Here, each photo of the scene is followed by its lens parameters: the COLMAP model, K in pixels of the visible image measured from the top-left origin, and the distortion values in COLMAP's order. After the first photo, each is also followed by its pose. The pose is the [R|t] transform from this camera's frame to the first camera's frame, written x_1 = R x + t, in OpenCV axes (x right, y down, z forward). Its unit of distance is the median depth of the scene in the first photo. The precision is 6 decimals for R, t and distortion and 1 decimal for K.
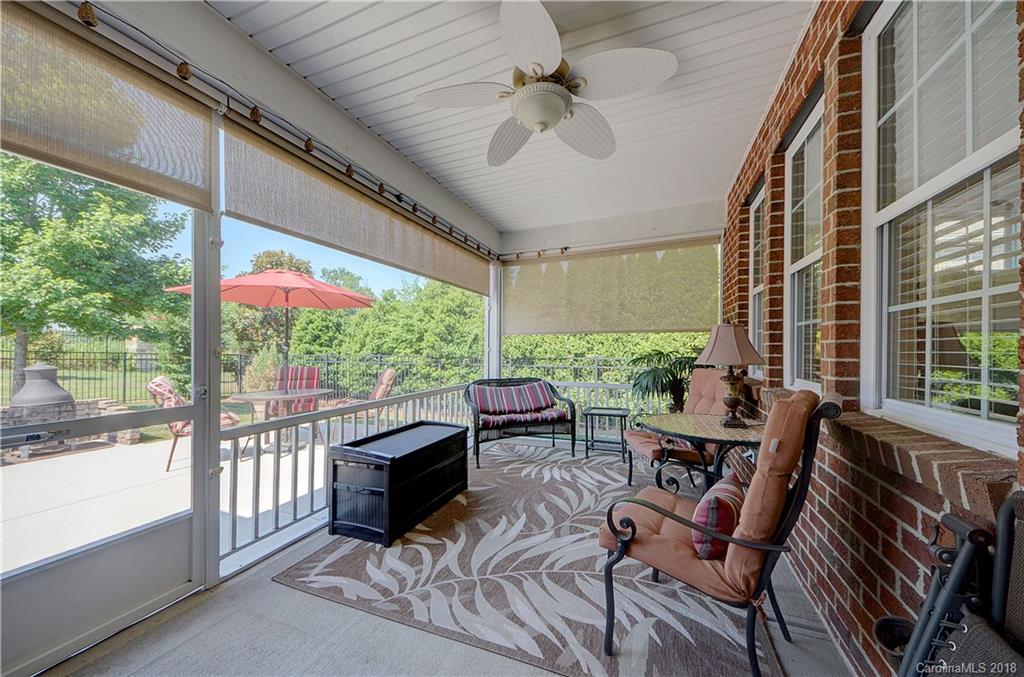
lens RADIAL K [[358.8, 0, 509.9], [0, 358.8, 347.1], [0, 0, 1]] dist [0.054202, -0.019232]
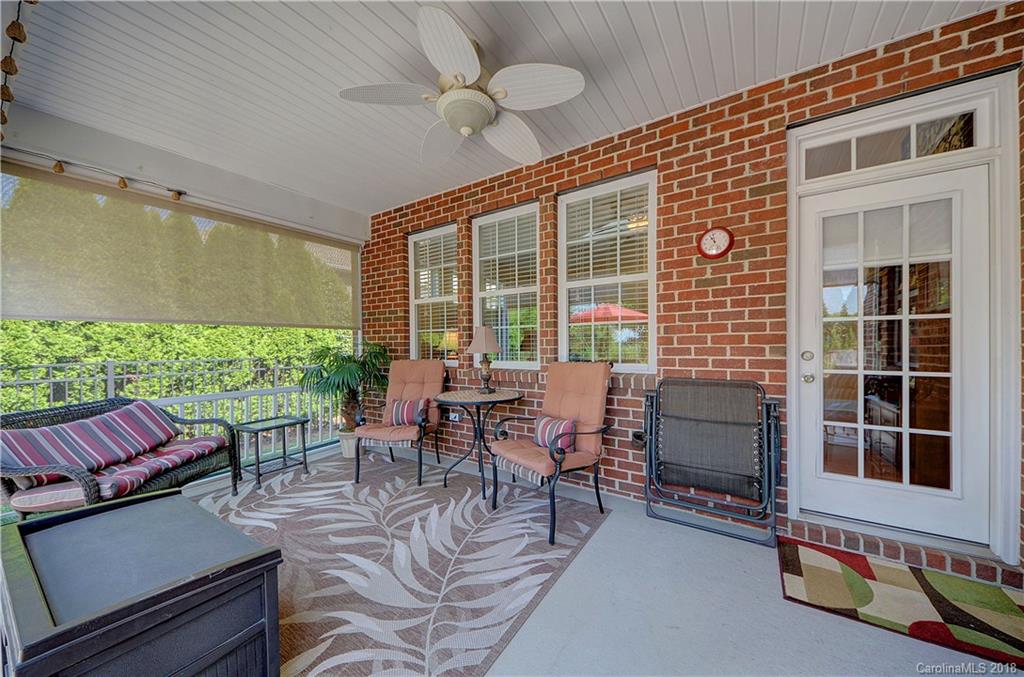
lens RADIAL K [[358.8, 0, 509.9], [0, 358.8, 347.1], [0, 0, 1]] dist [0.054202, -0.019232]
pose [[0.199966, -0.008326, 0.979767, -0.331720], [0.008921, 0.999938, 0.006676, 0.005828], [-0.979762, 0.007405, 0.200028, 0.239068]]
